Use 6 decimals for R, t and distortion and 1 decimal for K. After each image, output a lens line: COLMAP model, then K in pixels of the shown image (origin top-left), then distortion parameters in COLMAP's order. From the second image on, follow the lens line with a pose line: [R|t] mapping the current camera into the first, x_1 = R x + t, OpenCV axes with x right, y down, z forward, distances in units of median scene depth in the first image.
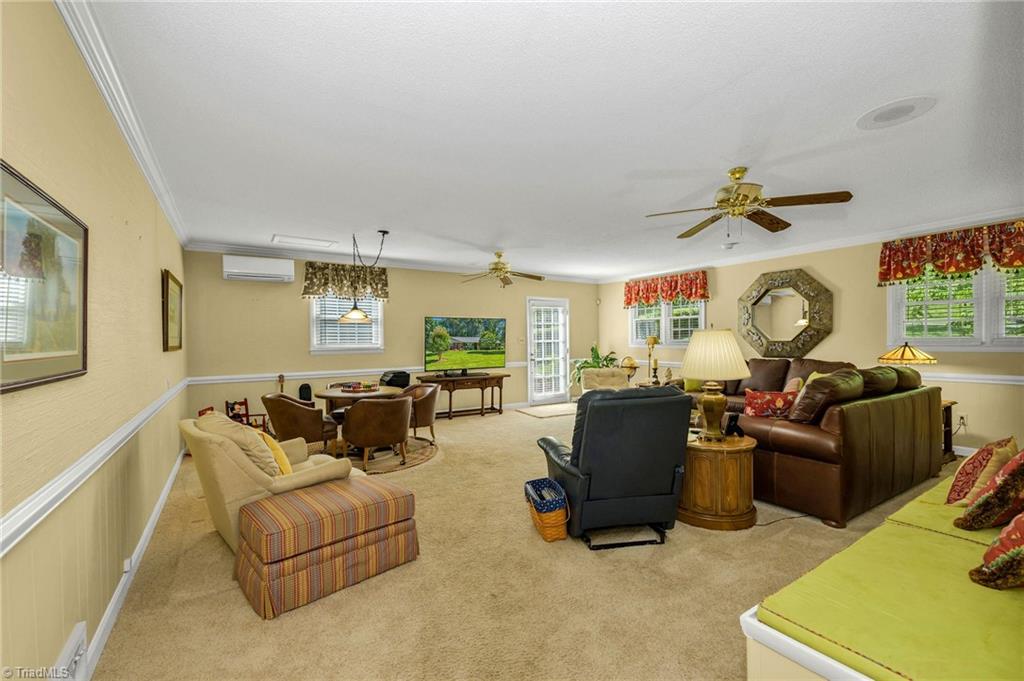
lens RADIAL K [[441.7, 0, 506.2], [0, 441.7, 343.7], [0, 0, 1]] dist [0.000157, 0.000269]
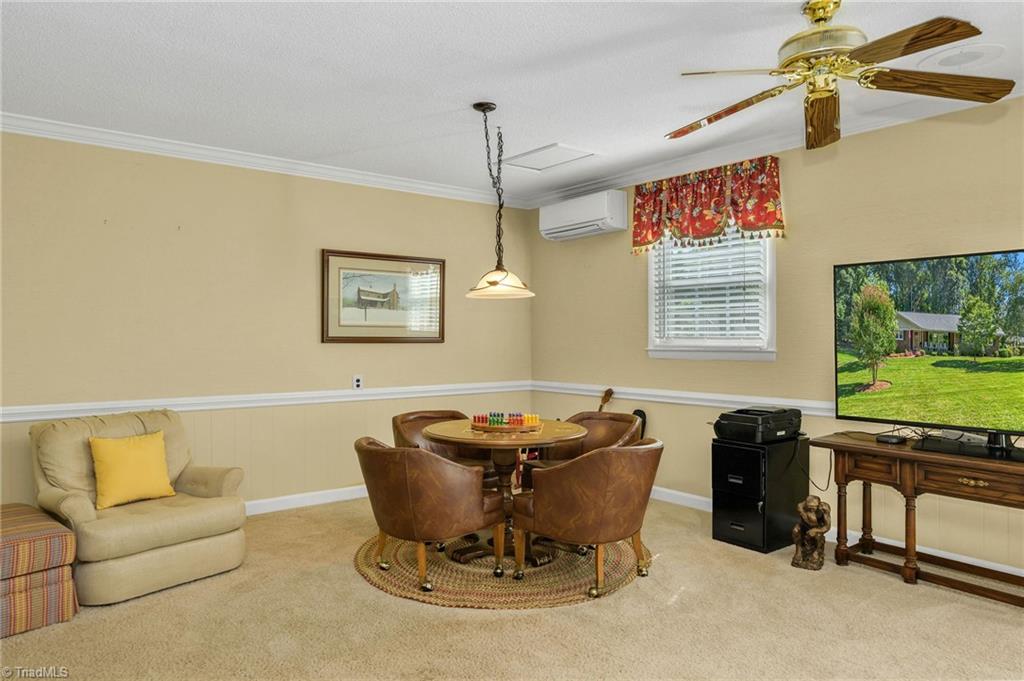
lens RADIAL K [[694.6, 0, 513.7], [0, 694.6, 332.8], [0, 0, 1]] dist [-0.008288, -0.000779]
pose [[0.111364, -0.005179, -0.993766, 0.464703], [-0.005020, 0.999971, -0.005774, 0.001460], [0.993767, 0.005632, 0.111334, 0.905454]]
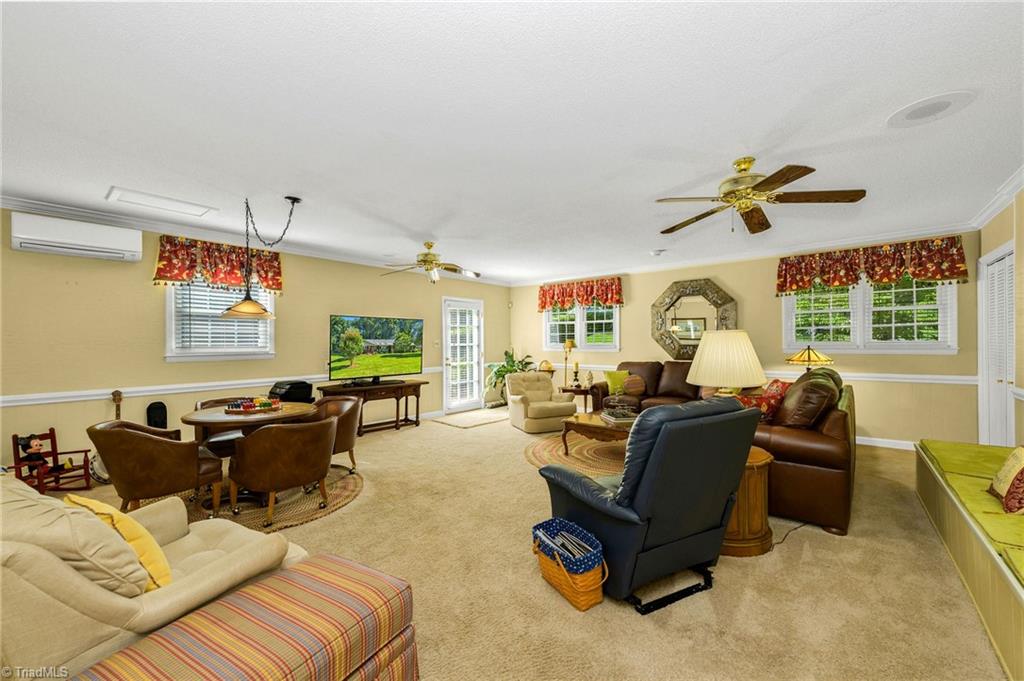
lens RADIAL K [[416.9, 0, 512.7], [0, 416.9, 340.4], [0, 0, 1]] dist [-0.000181, 0.000326]
pose [[0.951553, 0.005272, 0.307439, -0.131433], [0.000209, 0.999842, -0.017793, 0.001799], [-0.307484, 0.016995, 0.951401, 0.197677]]
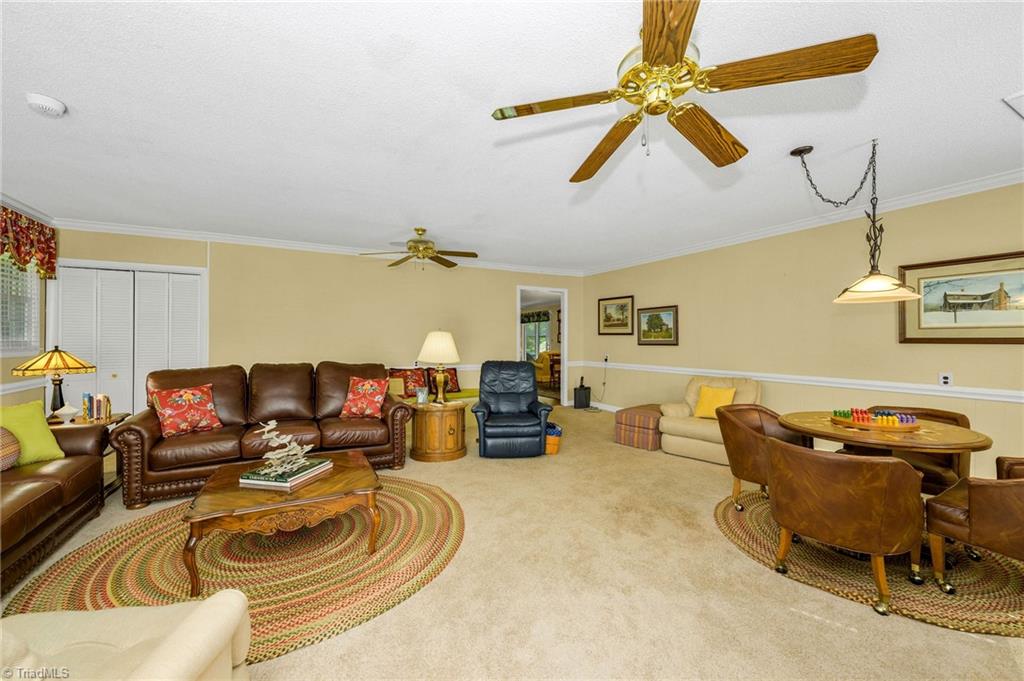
lens RADIAL K [[416.9, 0, 512.4], [0, 416.9, 340.5], [0, 0, 1]] dist [-0.000181, 0.000326]
pose [[-0.996321, 0.005407, 0.085533, 0.049928], [0.005522, 0.999984, 0.001101, 0.002298], [-0.085526, 0.001569, -0.996335, 1.534316]]
